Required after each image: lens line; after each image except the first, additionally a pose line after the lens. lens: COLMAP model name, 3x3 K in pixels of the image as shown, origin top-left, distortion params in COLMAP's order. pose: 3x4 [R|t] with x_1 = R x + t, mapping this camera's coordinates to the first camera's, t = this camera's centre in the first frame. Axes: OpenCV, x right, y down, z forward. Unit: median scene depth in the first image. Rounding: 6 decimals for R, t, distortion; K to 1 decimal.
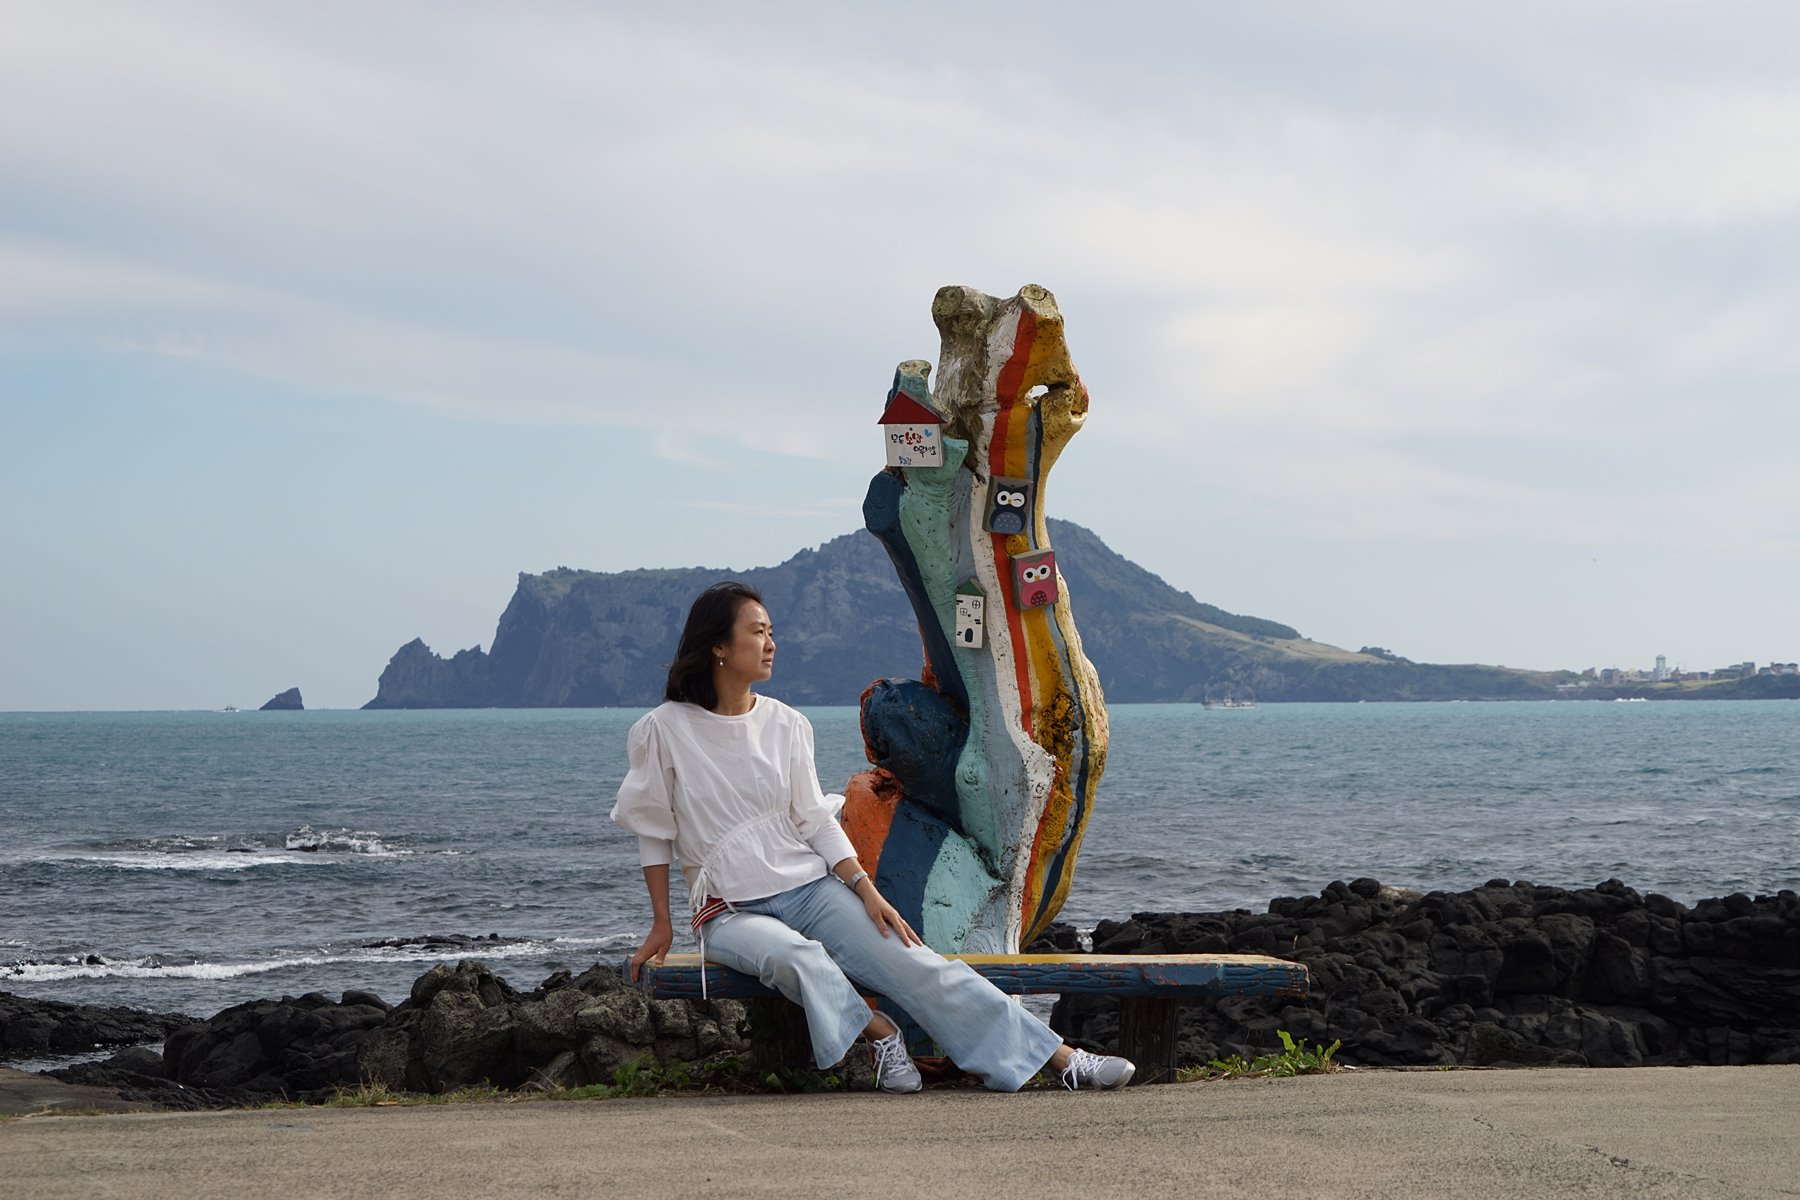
lens RADIAL K [[4226.4, 0, 963.0], [0, 4226.4, 683.2], [0, 0, 1]] dist [0.162131, 0.000000]
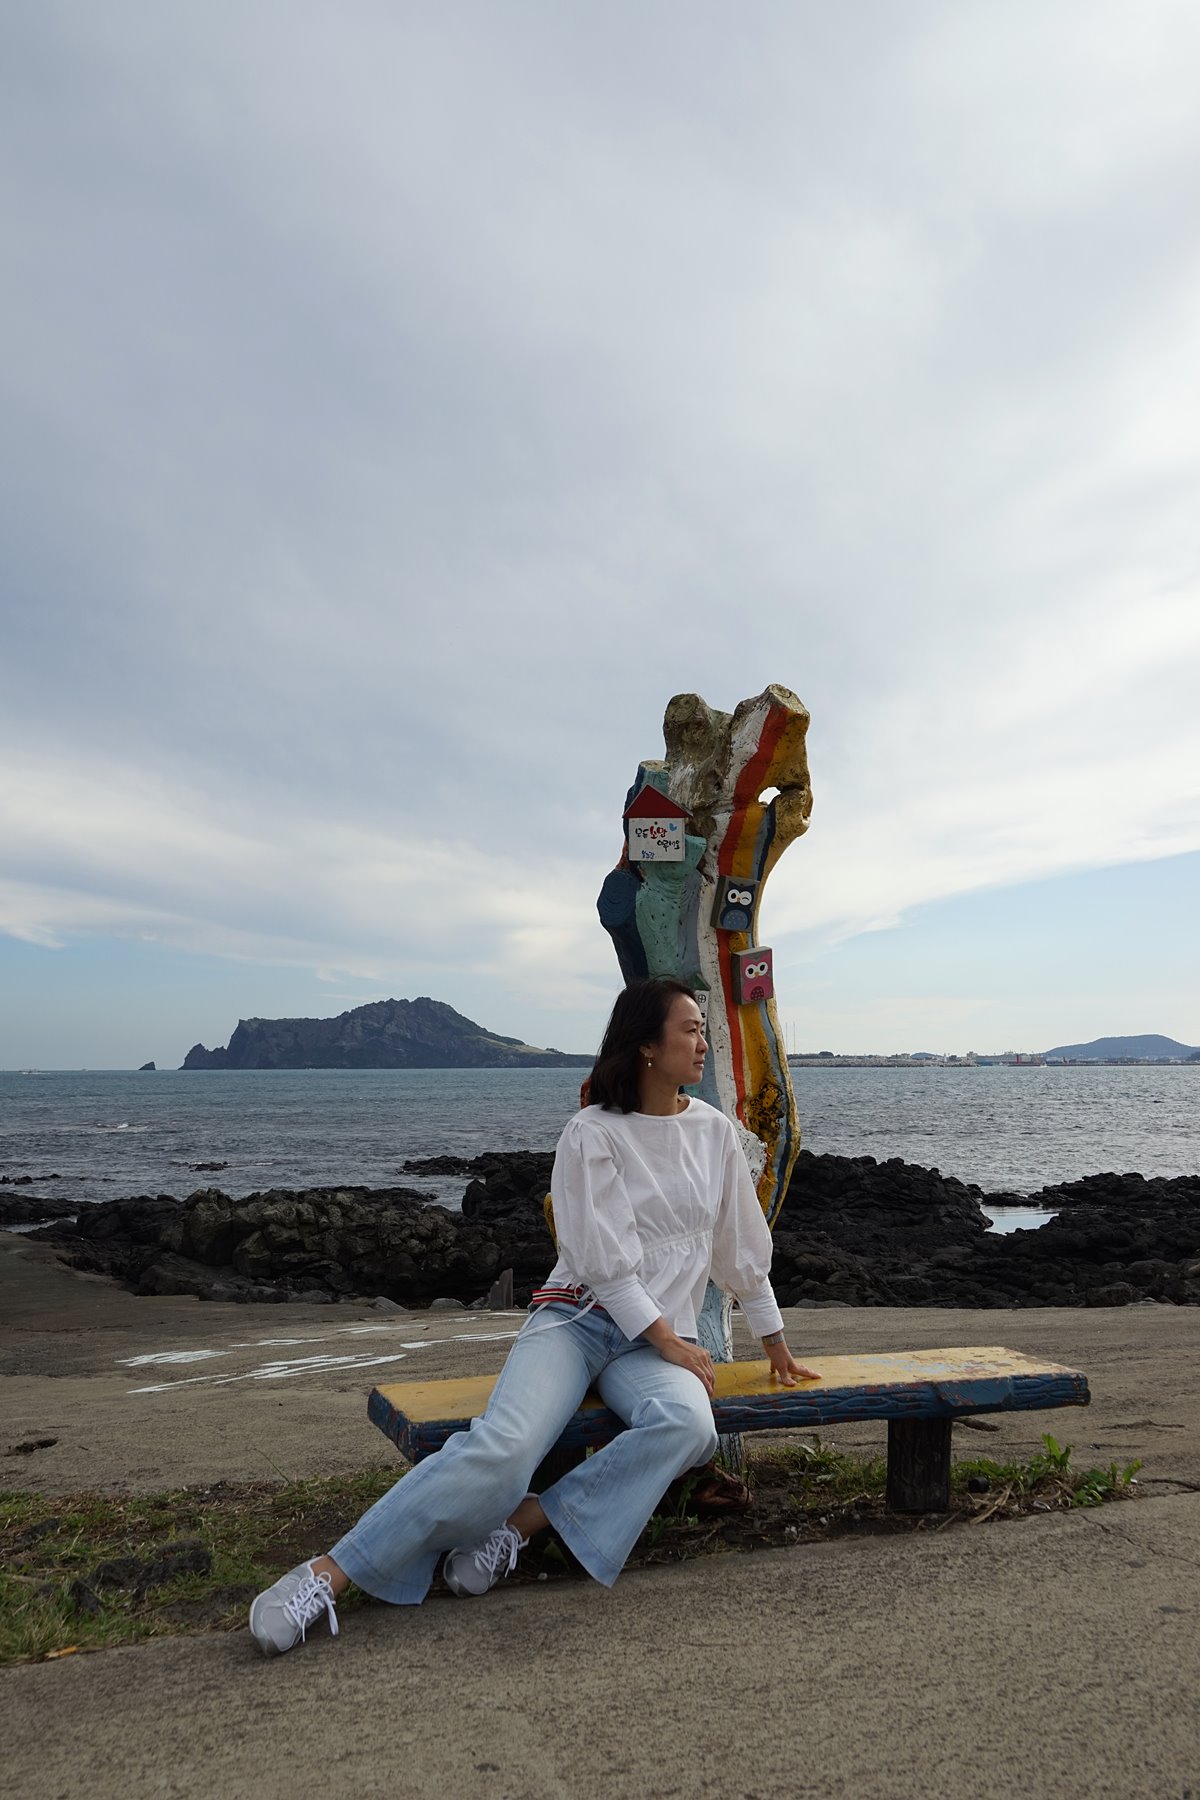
lens RADIAL K [[1480.8, 0, 618.5], [0, 1480.8, 911.3], [0, 0, 1]] dist [0.007546, -0.007840]
pose [[0.989352, 0.017416, 0.144494, -0.069417], [-0.002821, 0.994922, -0.100609, -0.003114], [-0.145513, 0.099131, 0.984378, 0.629450]]
